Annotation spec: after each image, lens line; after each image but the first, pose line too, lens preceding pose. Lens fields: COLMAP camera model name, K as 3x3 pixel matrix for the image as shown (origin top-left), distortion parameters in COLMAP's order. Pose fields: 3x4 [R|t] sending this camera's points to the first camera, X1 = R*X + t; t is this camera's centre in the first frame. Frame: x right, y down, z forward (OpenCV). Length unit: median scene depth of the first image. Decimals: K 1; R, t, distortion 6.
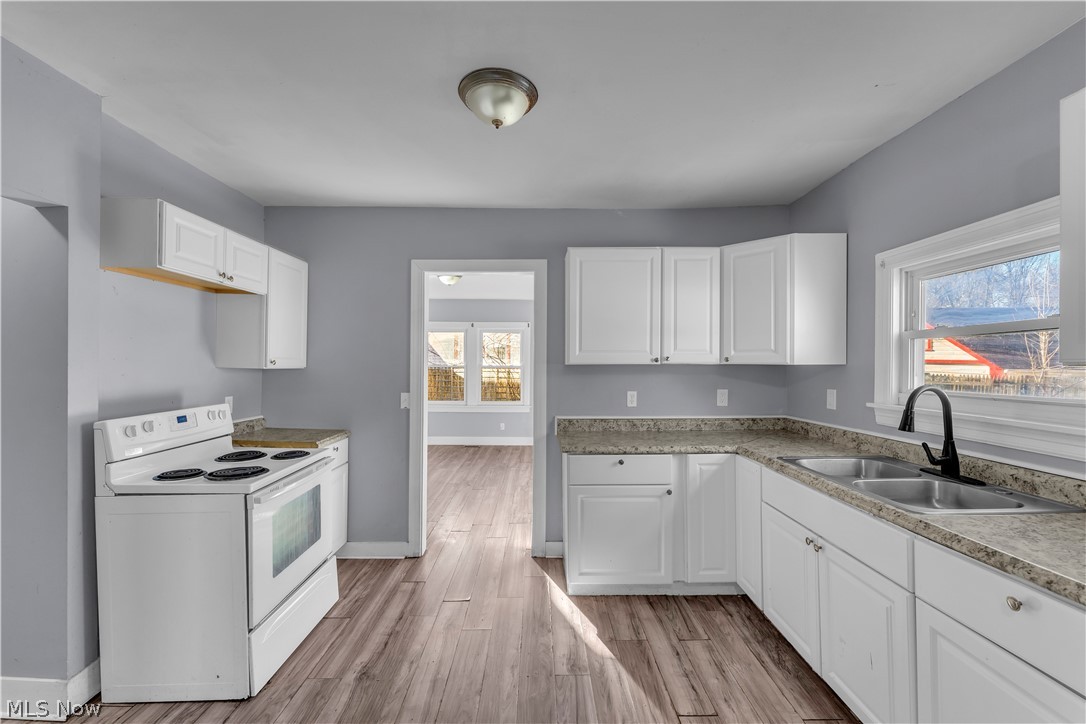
lens RADIAL K [[440.9, 0, 538.3], [0, 440.9, 365.3], [0, 0, 1]] dist [-0.001409, -0.000210]
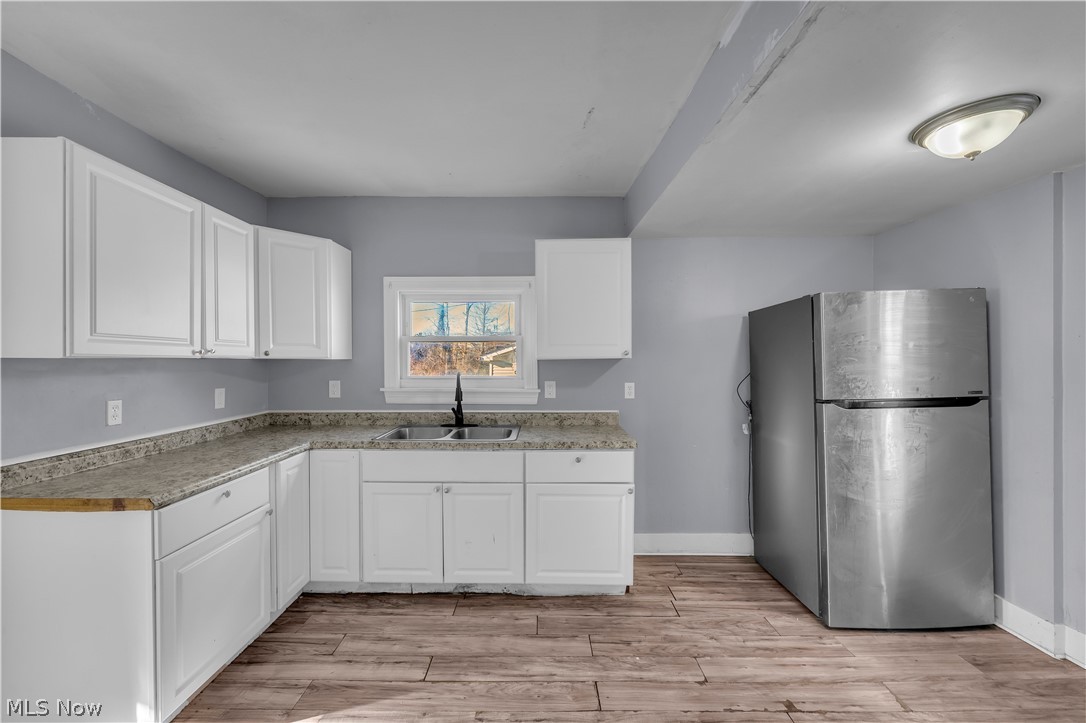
lens RADIAL K [[440.9, 0, 537.0], [0, 440.9, 362.6], [0, 0, 1]] dist [-0.001409, -0.000210]
pose [[0.011841, -0.005376, 0.999915, -0.541457], [0.001025, 0.999985, 0.005365, 0.001652], [-0.999929, 0.000962, 0.011846, 0.499348]]
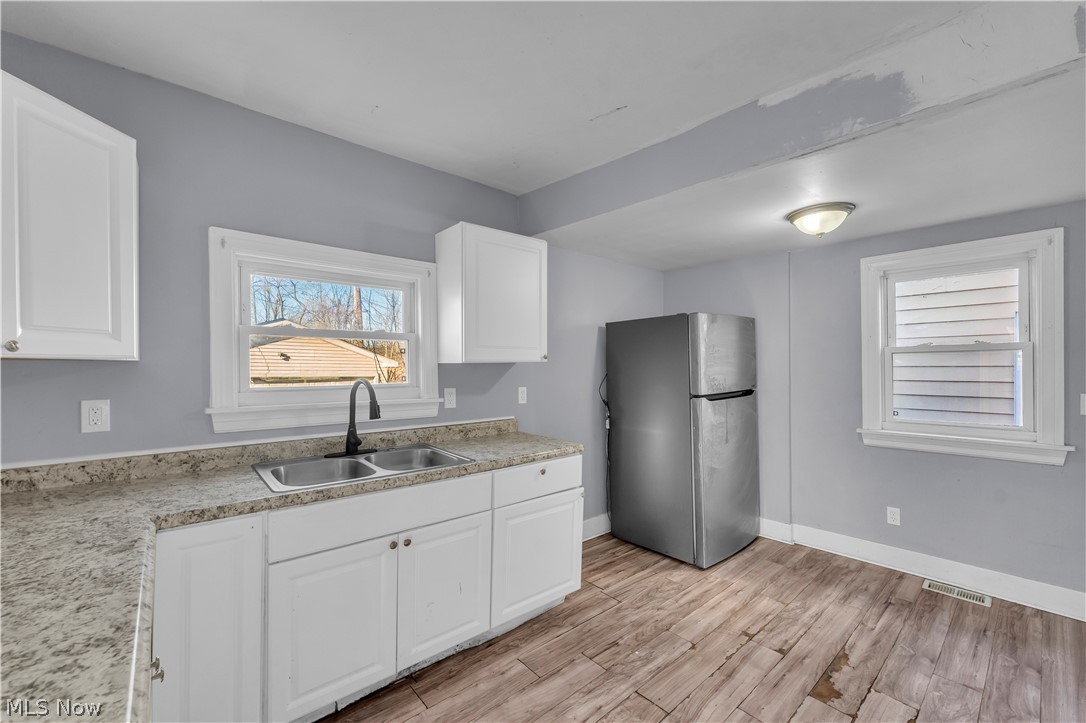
lens RADIAL K [[440.9, 0, 534.7], [0, 440.9, 365.0], [0, 0, 1]] dist [-0.001409, -0.000210]
pose [[-0.648742, -0.001239, 0.761008, -0.235567], [-0.001774, 0.999998, 0.000116, 0.004031], [-0.761006, -0.001275, -0.648743, 1.027670]]
